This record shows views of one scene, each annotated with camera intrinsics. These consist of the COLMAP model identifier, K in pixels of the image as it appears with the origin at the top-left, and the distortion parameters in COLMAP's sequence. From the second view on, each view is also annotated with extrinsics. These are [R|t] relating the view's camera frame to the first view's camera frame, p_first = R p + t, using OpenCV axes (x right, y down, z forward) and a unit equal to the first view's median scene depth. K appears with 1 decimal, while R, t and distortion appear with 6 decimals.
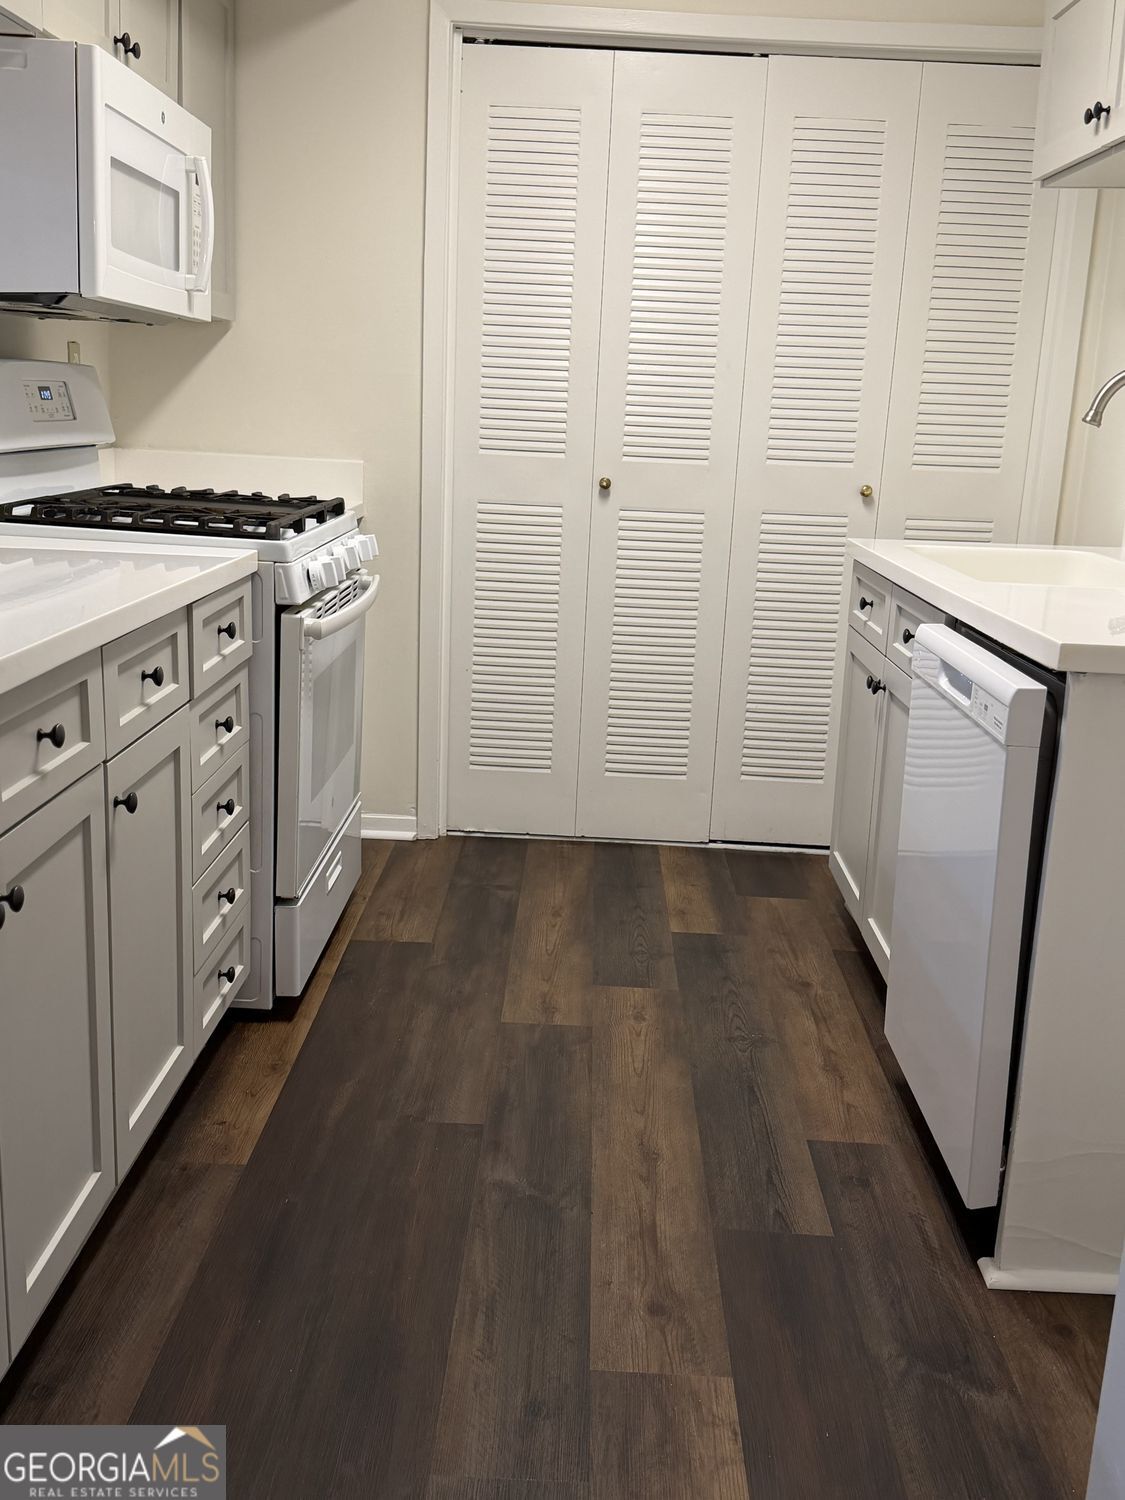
lens RADIAL K [[1464.3, 0, 562.5], [0, 1464.3, 750.0], [0, 0, 1]] dist [0.189337, -0.436267]
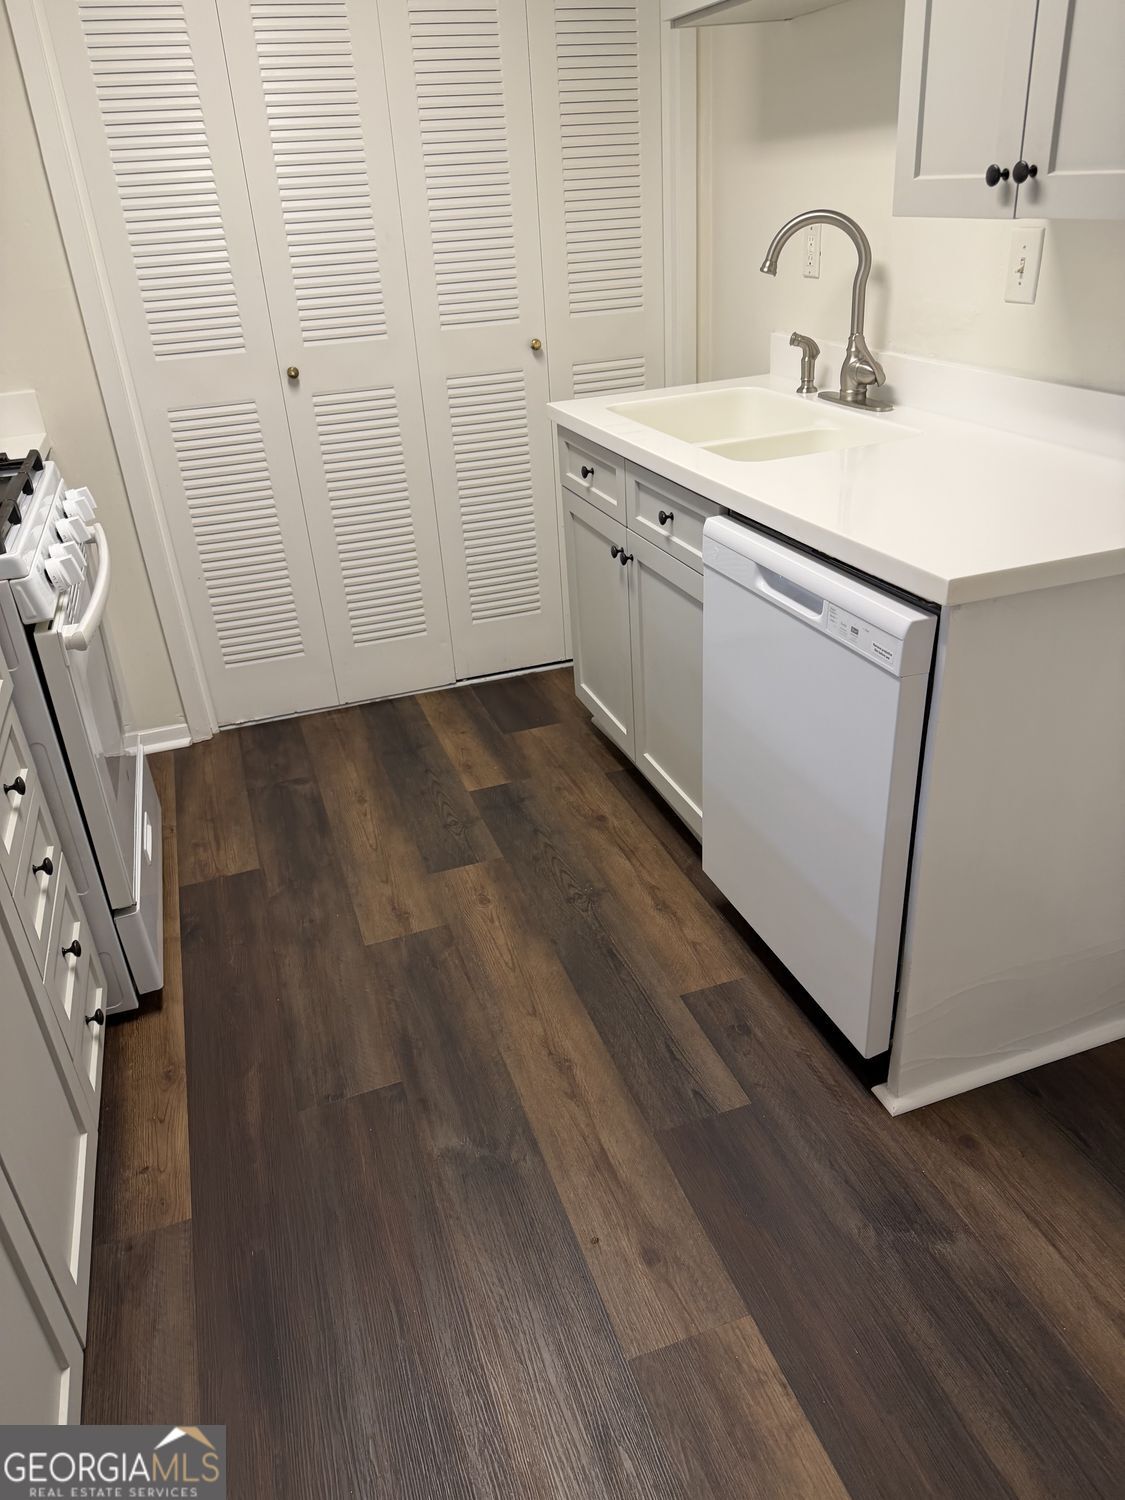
lens RADIAL K [[1053.2, 0, 562.5], [0, 1053.2, 750.0], [0, 0, 1]] dist [0.185563, -0.391578]
pose [[0.931661, -0.250423, 0.263243, -0.075047], [0.178343, 0.946438, 0.269162, -0.130994], [-0.316548, -0.203821, 0.926420, 0.262948]]
